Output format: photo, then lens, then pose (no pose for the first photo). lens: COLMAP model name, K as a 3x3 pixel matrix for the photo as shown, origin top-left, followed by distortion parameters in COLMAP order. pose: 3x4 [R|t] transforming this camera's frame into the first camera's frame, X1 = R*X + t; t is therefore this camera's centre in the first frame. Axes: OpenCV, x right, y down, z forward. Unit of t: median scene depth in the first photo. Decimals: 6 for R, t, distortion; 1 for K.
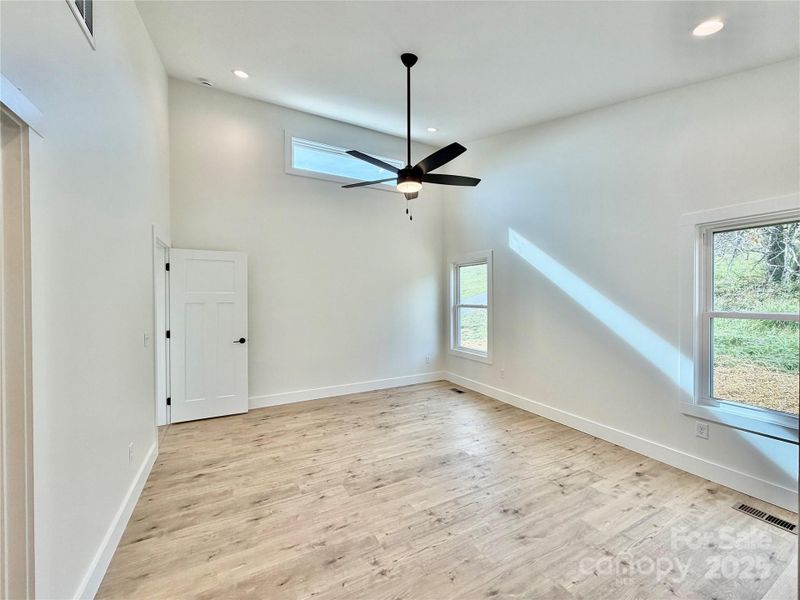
lens RADIAL K [[321.0, 0, 396.6], [0, 321.0, 299.4], [0, 0, 1]] dist [0.000151, -0.000031]
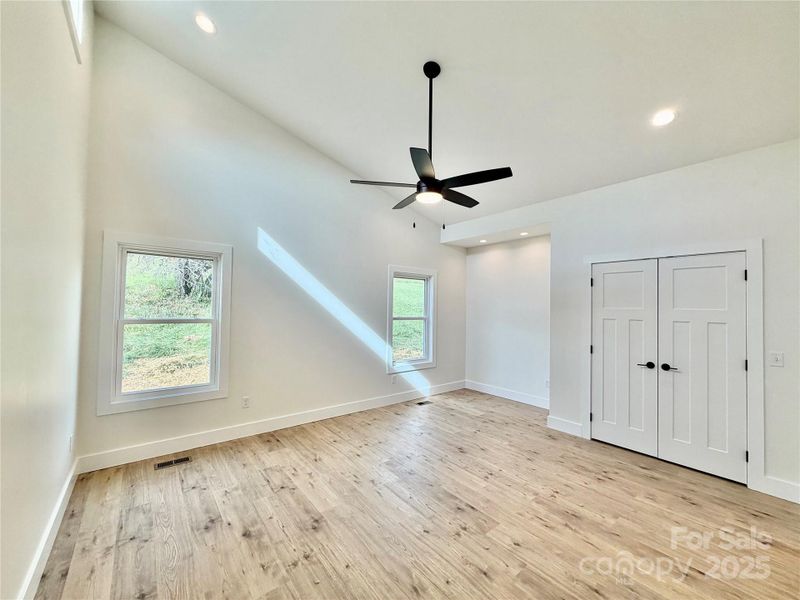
lens RADIAL K [[321.0, 0, 396.6], [0, 321.0, 299.4], [0, 0, 1]] dist [0.000151, -0.000031]
pose [[-0.196178, 0.026431, 0.980212, -0.751516], [-0.009246, 0.999542, -0.028802, -0.011484], [-0.980525, -0.014713, -0.195844, 1.089161]]
